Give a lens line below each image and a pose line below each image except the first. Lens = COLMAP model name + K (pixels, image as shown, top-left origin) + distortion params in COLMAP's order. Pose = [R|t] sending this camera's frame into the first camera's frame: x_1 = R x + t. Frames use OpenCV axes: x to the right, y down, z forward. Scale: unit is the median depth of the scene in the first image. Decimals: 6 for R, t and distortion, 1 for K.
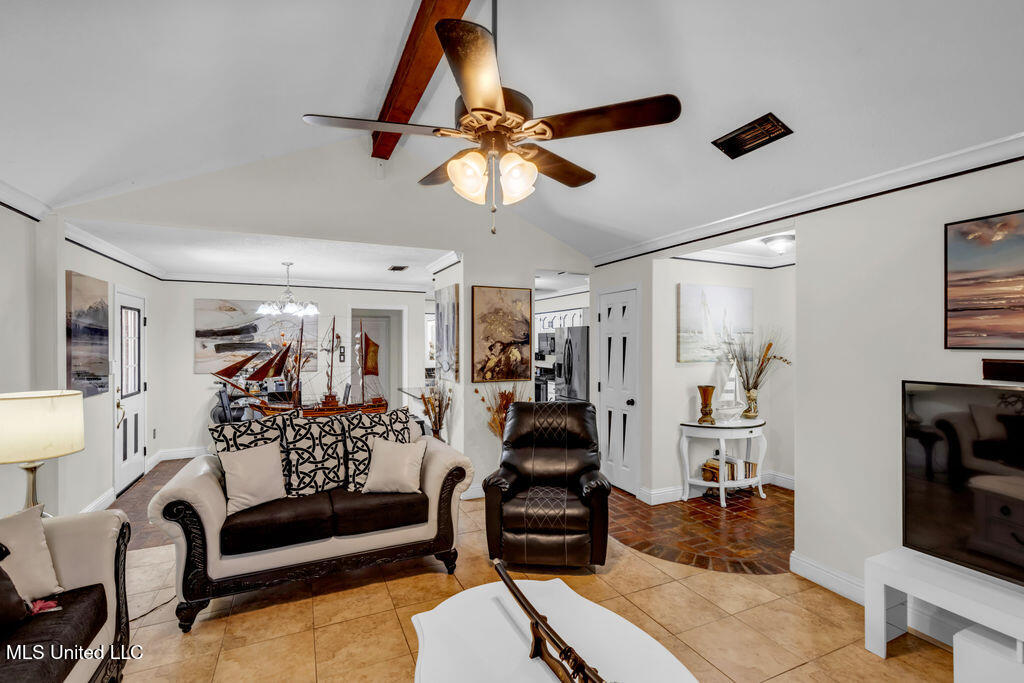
lens RADIAL K [[466.5, 0, 512.7], [0, 466.5, 343.4], [0, 0, 1]] dist [0.003836, -0.000320]
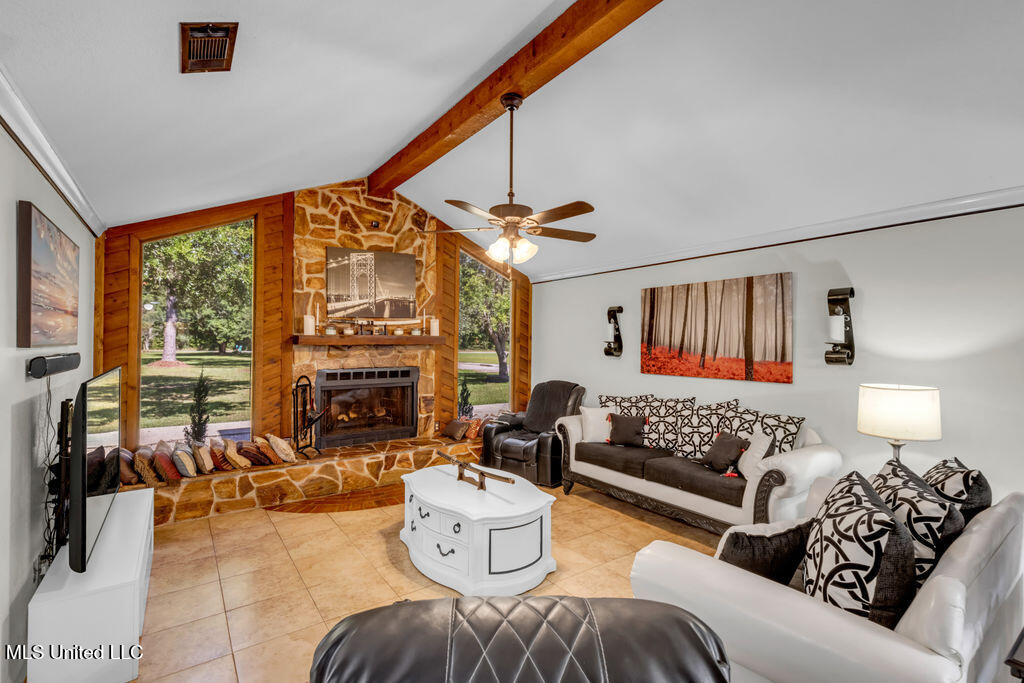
lens RADIAL K [[466.5, 0, 510.4], [0, 466.5, 341.1], [0, 0, 1]] dist [0.003836, -0.000320]
pose [[-0.983677, -0.005877, -0.179847, 0.109110], [-0.006388, 0.999977, 0.002260, -0.003917], [0.179830, 0.003372, -0.983692, 1.047083]]
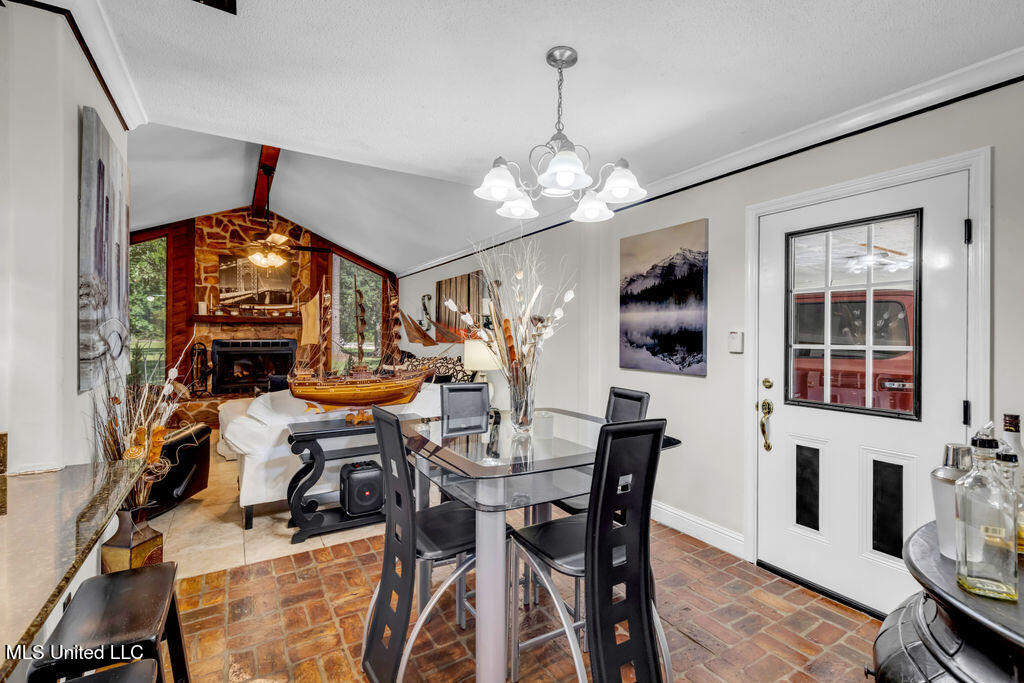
lens RADIAL K [[455.6, 0, 501.9], [0, 455.6, 336.5], [0, 0, 1]] dist [0.004299, -0.000880]
pose [[-0.995183, -0.005375, -0.097883, -0.464562], [-0.006265, 0.999942, 0.008782, 0.038231], [0.097830, 0.009353, -0.995159, 1.529035]]
